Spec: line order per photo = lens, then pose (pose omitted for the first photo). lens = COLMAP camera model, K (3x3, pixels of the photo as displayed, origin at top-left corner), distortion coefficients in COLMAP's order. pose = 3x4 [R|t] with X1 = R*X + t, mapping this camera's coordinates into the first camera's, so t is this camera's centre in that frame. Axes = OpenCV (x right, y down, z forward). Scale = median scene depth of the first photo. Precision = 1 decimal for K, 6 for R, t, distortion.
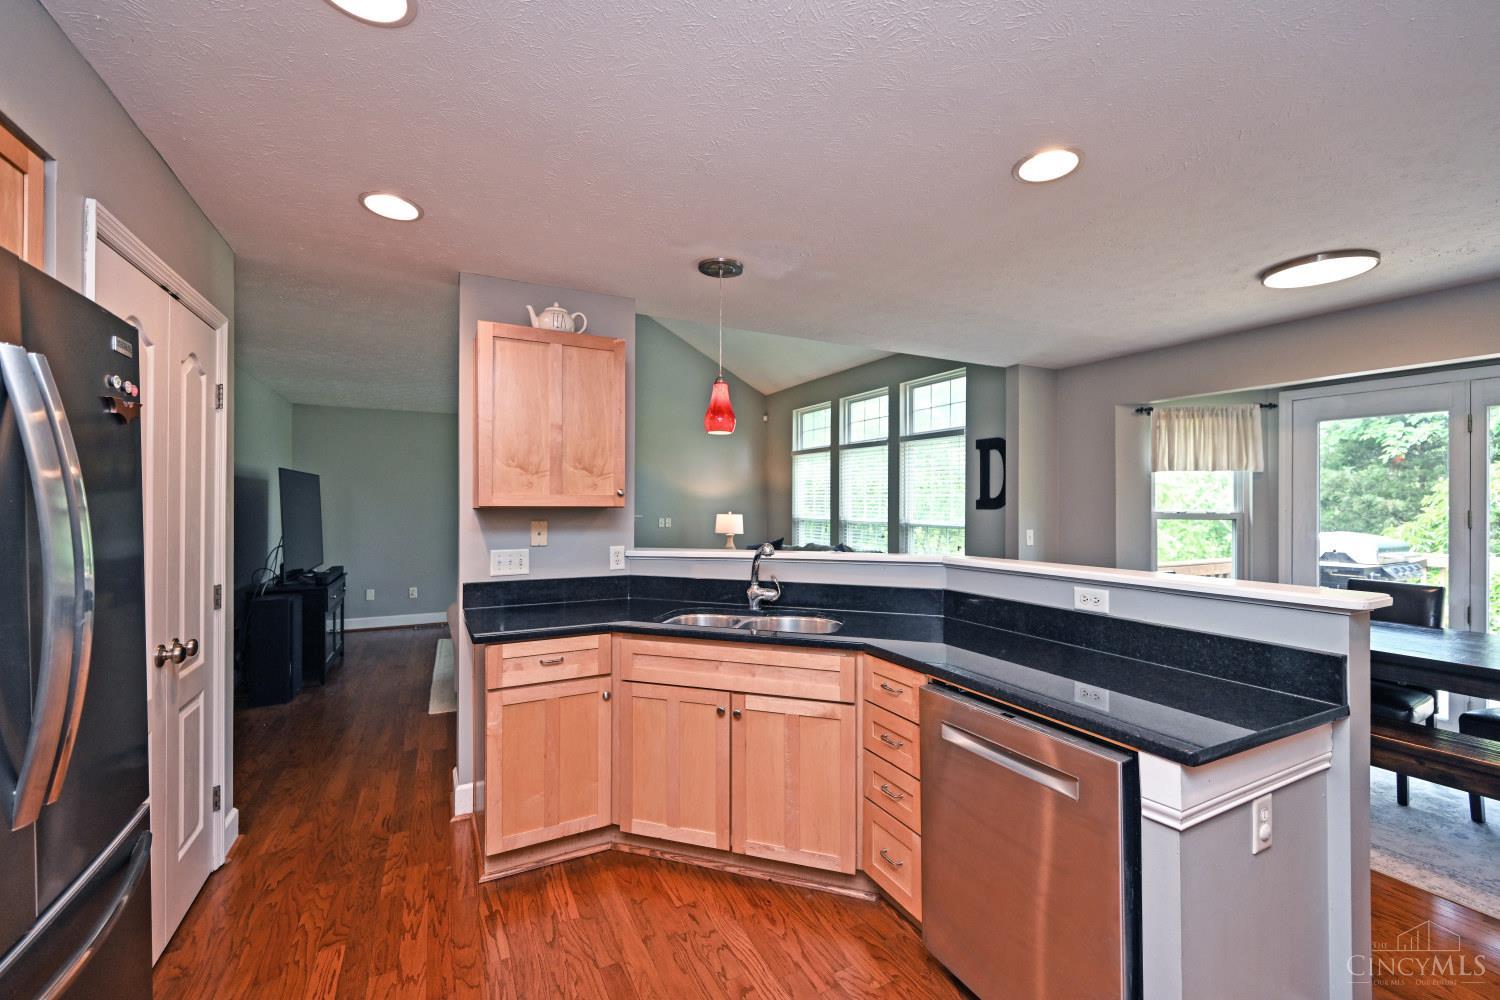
lens RADIAL K [[603.6, 0, 742.6], [0, 603.6, 499.9], [0, 0, 1]] dist [0.000170, 0.000089]
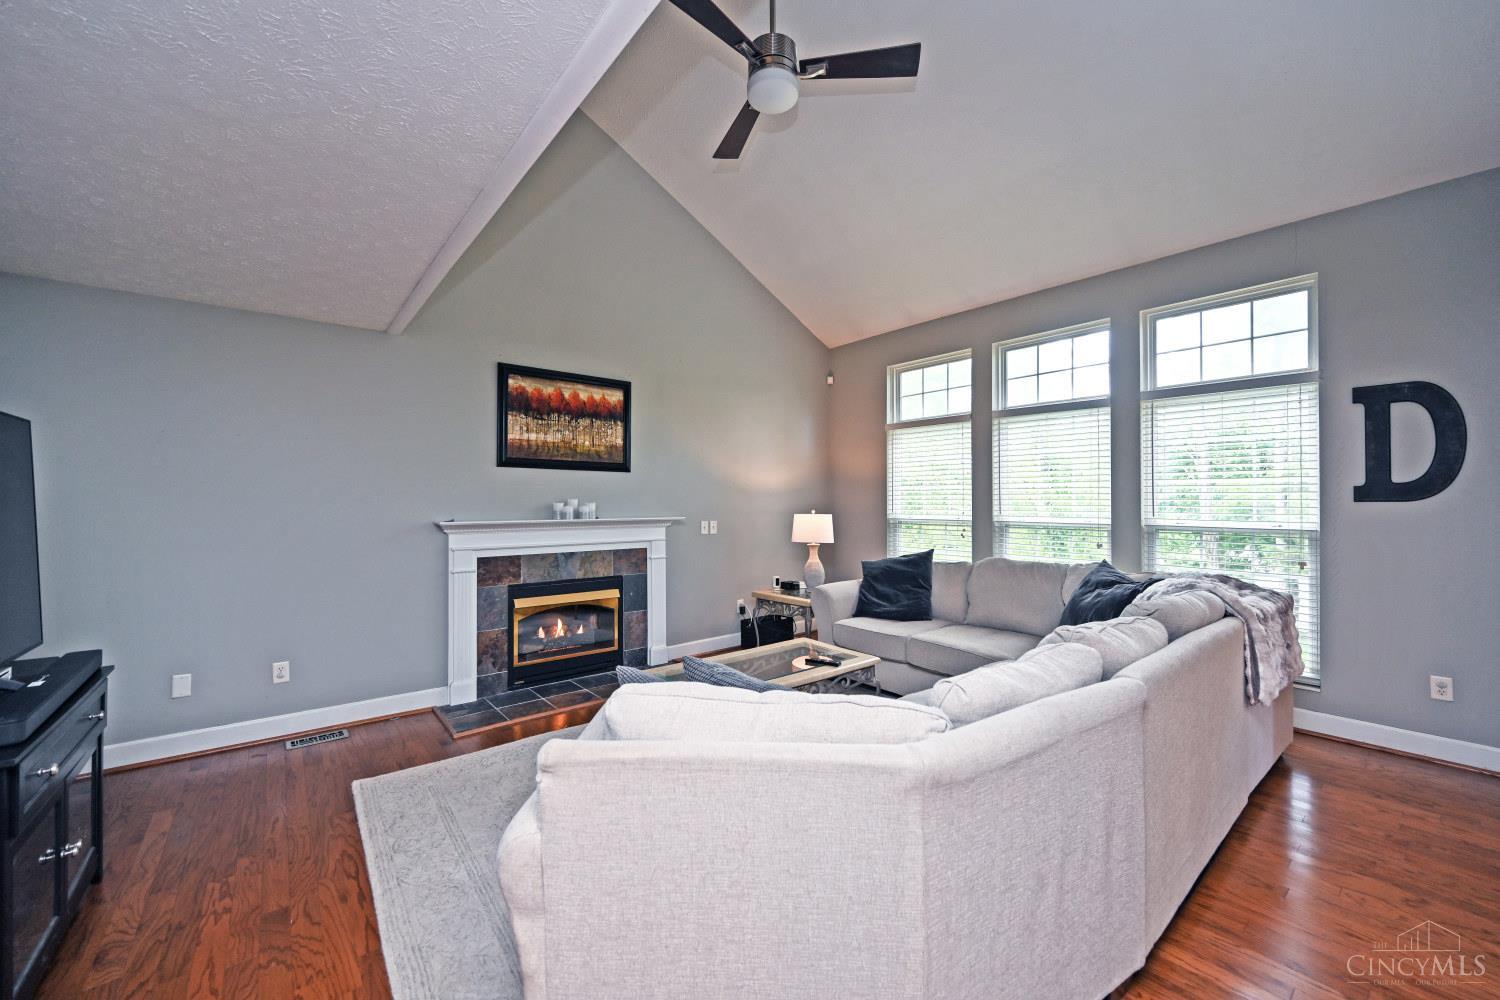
lens RADIAL K [[589.7, 0, 750.9], [0, 589.7, 503.2], [0, 0, 1]] dist [-0.001628, 0.000344]
pose [[0.978900, -0.005648, 0.204264, -0.332093], [0.004499, 0.999971, 0.006088, 0.010565], [-0.204293, -0.005040, 0.978897, 0.544017]]
